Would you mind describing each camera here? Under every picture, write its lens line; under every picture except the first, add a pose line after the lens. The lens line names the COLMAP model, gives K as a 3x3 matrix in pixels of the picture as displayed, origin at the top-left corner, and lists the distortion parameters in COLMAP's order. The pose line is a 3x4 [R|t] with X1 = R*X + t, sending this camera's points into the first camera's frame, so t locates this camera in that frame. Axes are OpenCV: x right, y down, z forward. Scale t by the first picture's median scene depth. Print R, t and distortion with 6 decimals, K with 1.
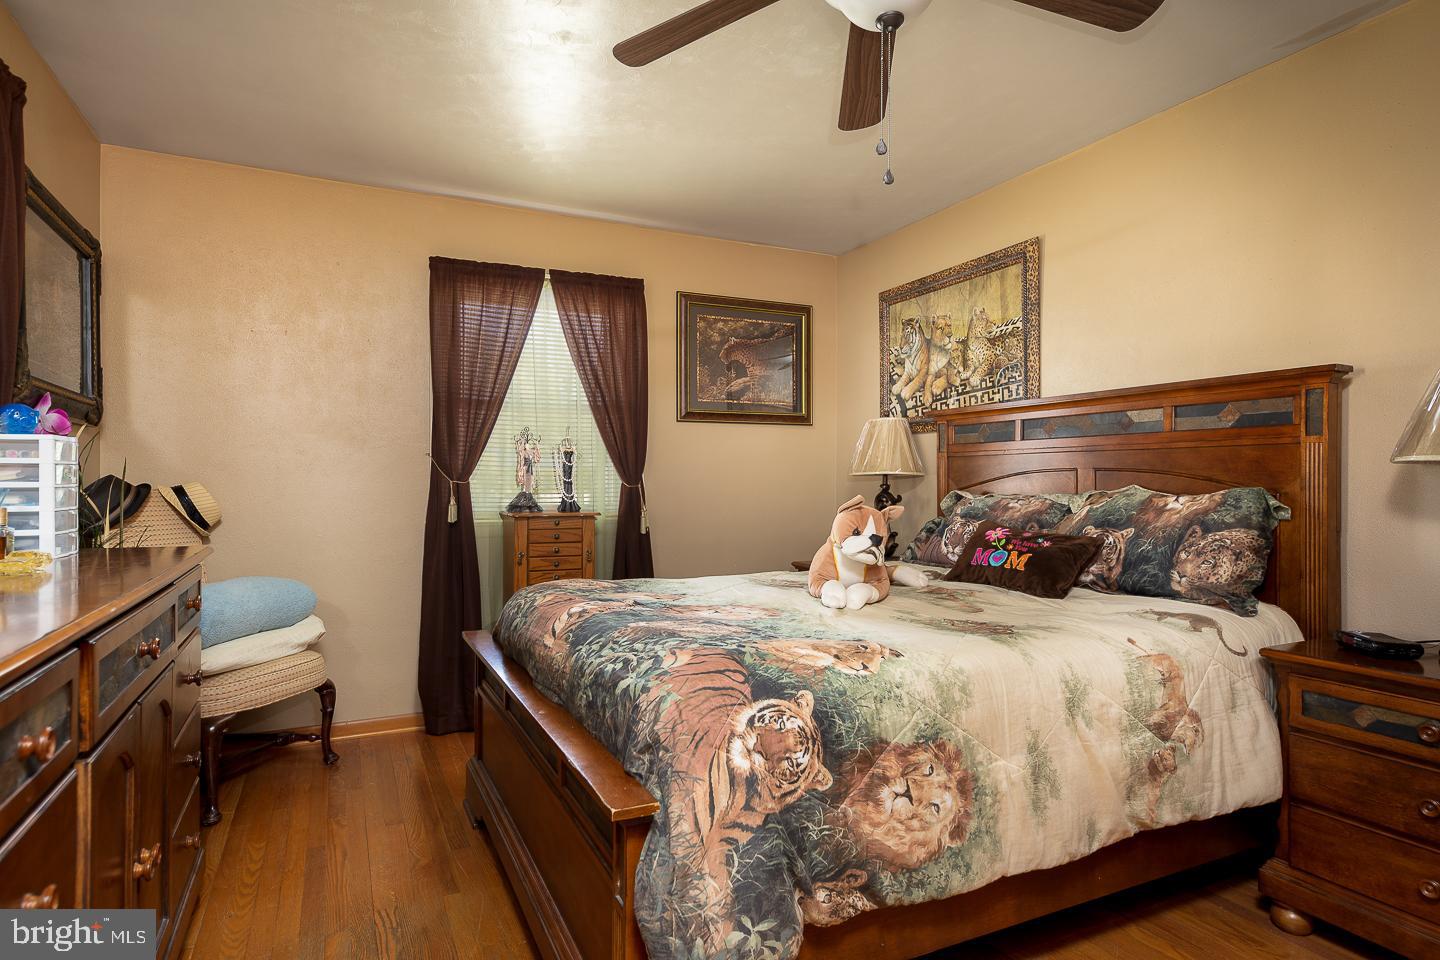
lens RADIAL K [[803.8, 0, 716.9], [0, 803.8, 479.4], [0, 0, 1]] dist [0.011243, 0.005363]
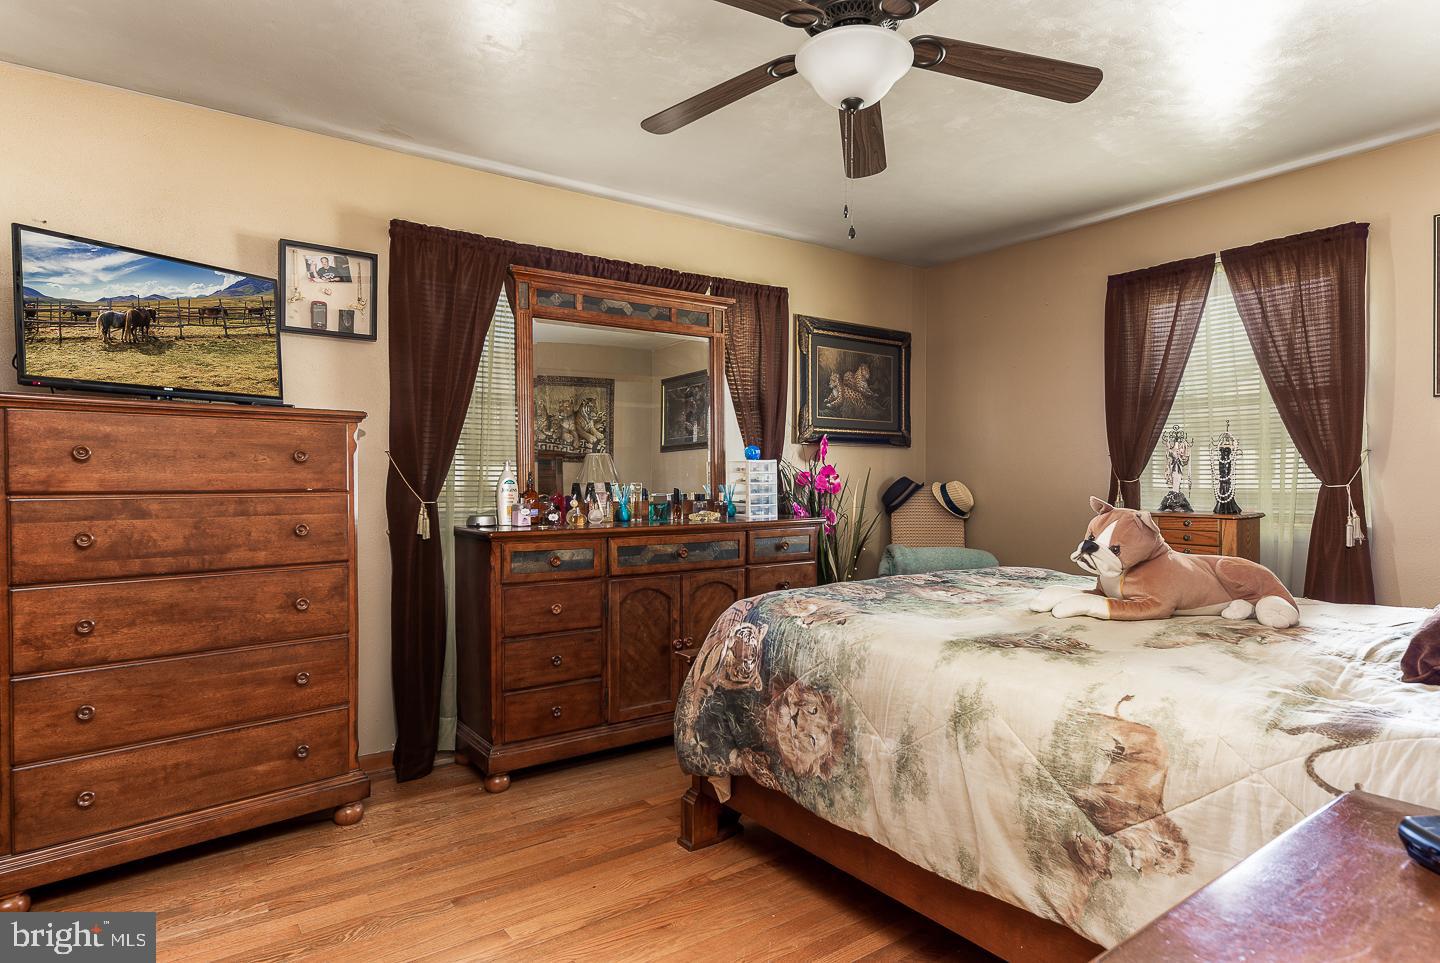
lens RADIAL K [[803.8, 0, 715.4], [0, 803.8, 484.0], [0, 0, 1]] dist [0.011243, 0.005363]
pose [[0.165991, 0.002946, -0.986123, 1.435931], [0.006075, 0.999974, 0.004009, -0.000926], [0.986109, -0.006656, 0.165968, 0.619404]]
